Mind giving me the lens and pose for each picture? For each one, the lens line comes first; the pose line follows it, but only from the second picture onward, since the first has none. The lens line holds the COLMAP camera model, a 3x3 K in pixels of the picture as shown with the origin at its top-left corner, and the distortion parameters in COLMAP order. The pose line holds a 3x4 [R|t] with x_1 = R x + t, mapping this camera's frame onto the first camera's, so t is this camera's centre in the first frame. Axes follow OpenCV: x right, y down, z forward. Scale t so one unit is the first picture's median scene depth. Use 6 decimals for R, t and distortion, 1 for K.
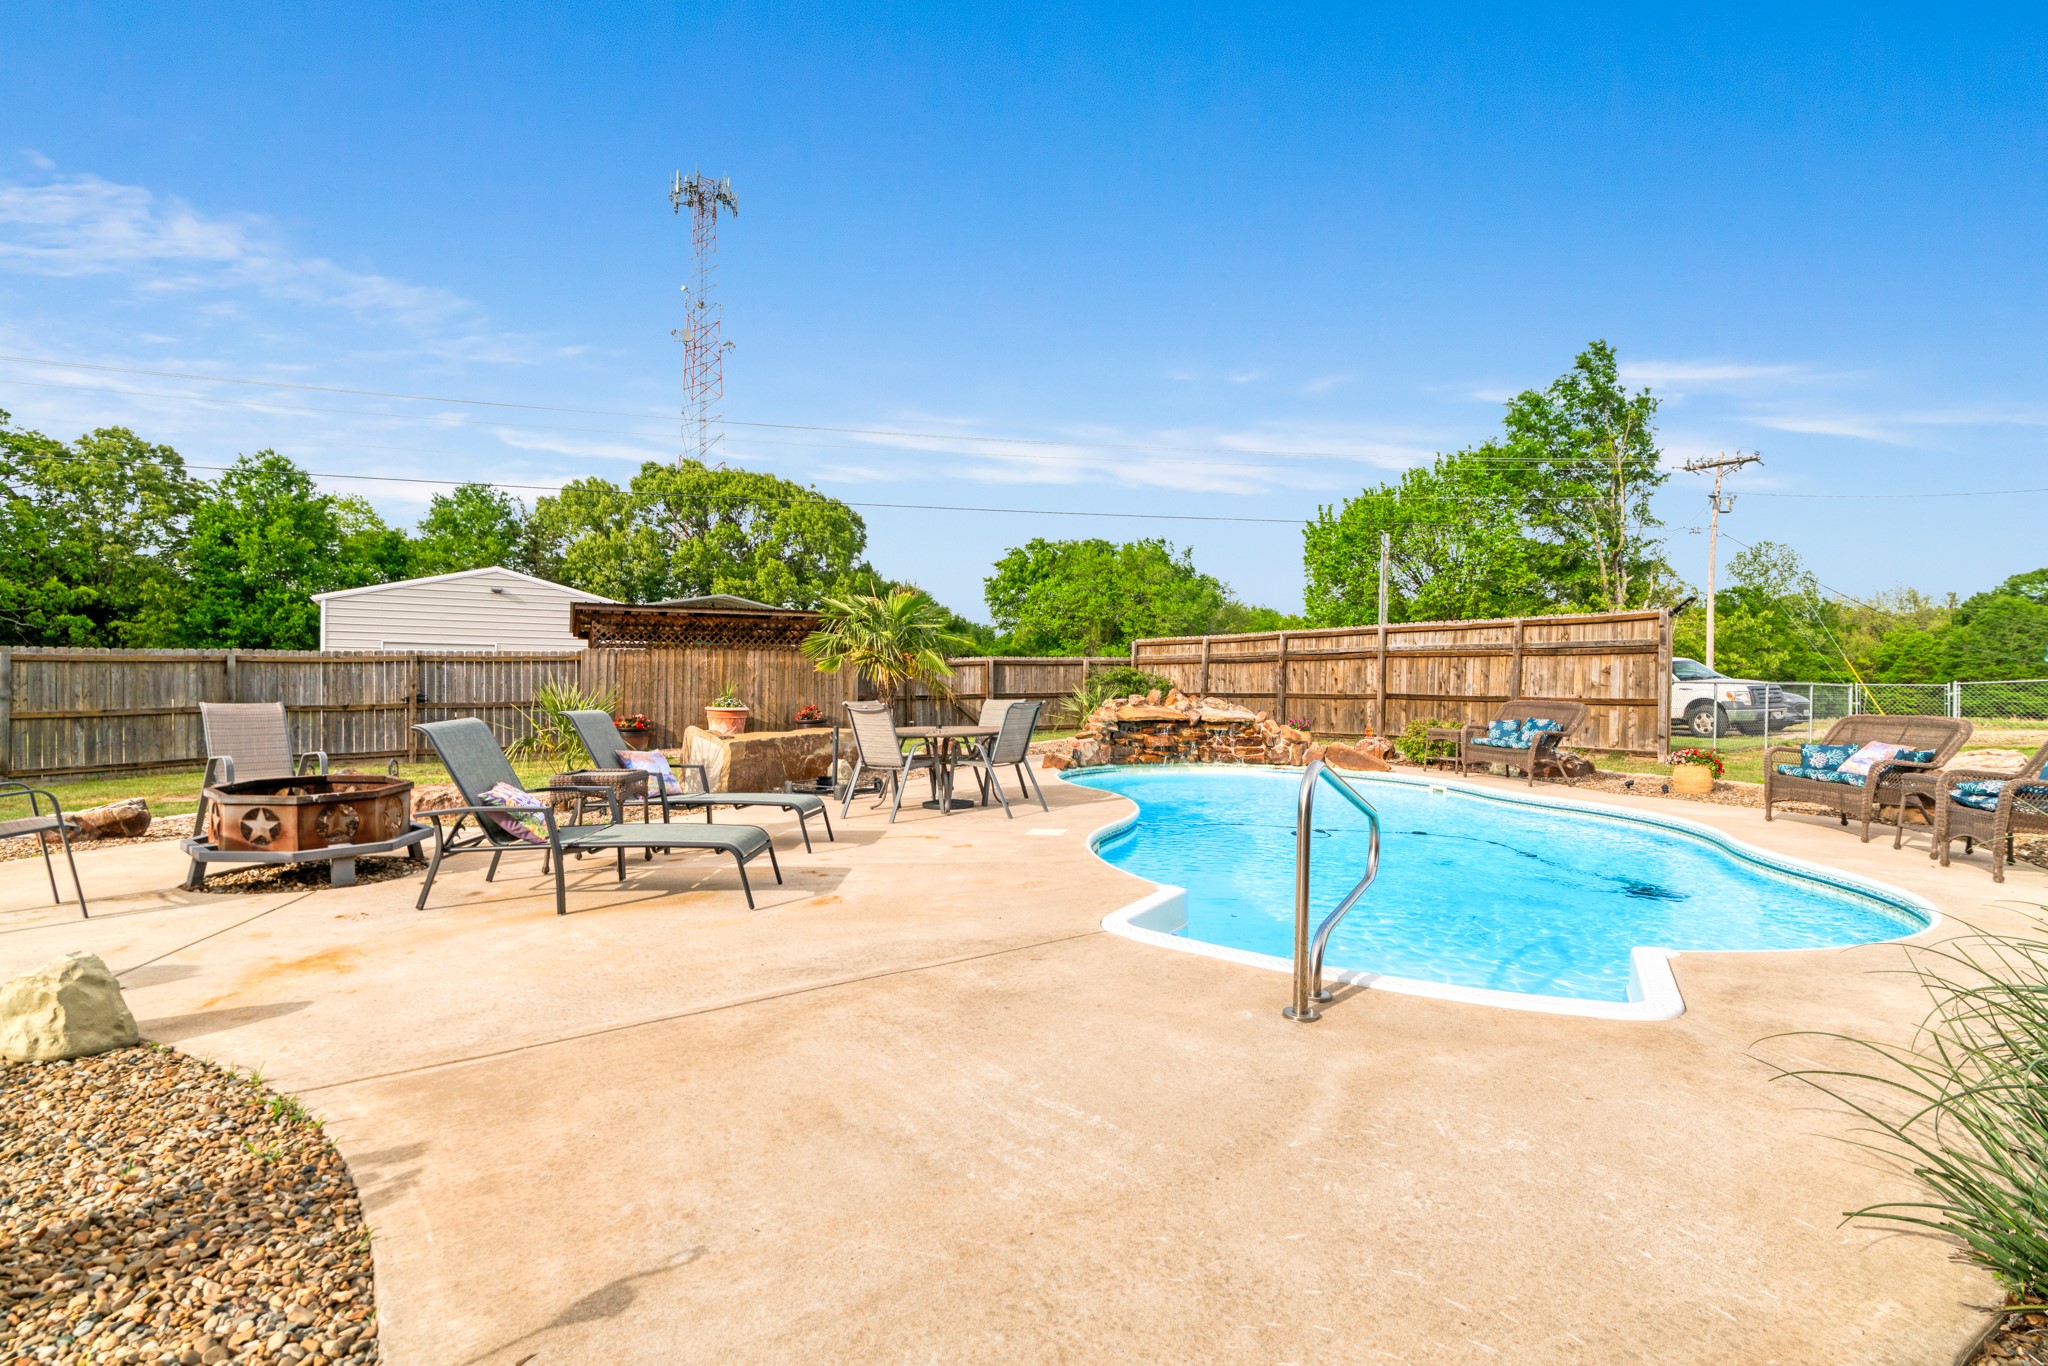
lens RADIAL K [[991.3, 0, 1022.6], [0, 991.3, 678.6], [0, 0, 1]] dist [-0.000554, 0.001177]
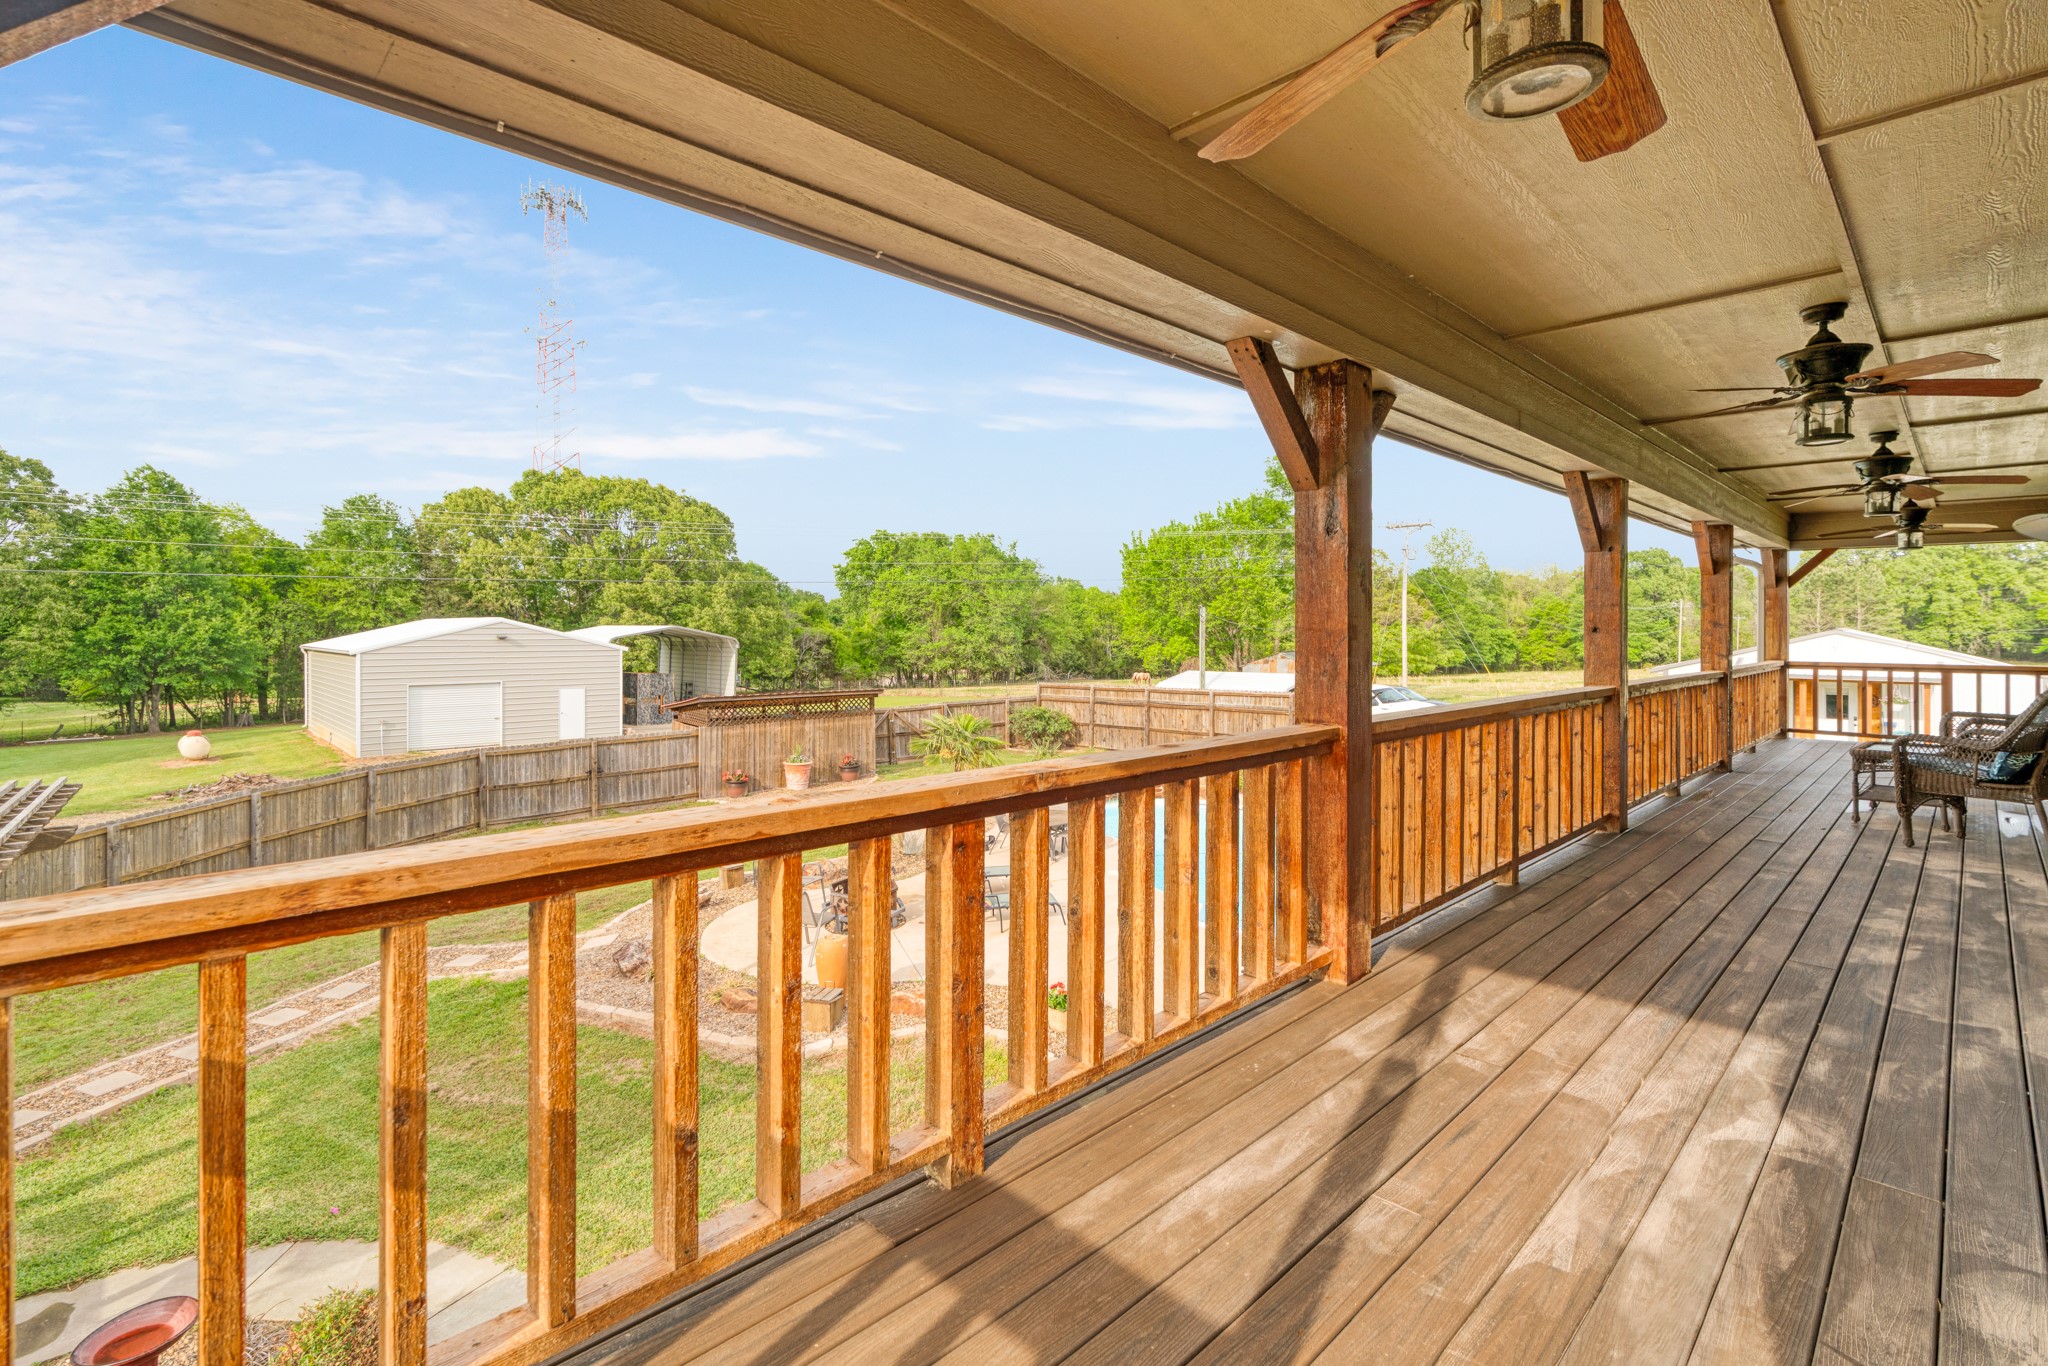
lens RADIAL K [[934.0, 0, 1020.4], [0, 934.0, 630.7], [0, 0, 1]] dist [-0.001699, -0.001343]
pose [[0.979243, -0.017195, 0.201957, -0.067054], [0.015987, 0.999843, 0.007612, -0.045735], [-0.202056, -0.004226, 0.979365, -0.114905]]
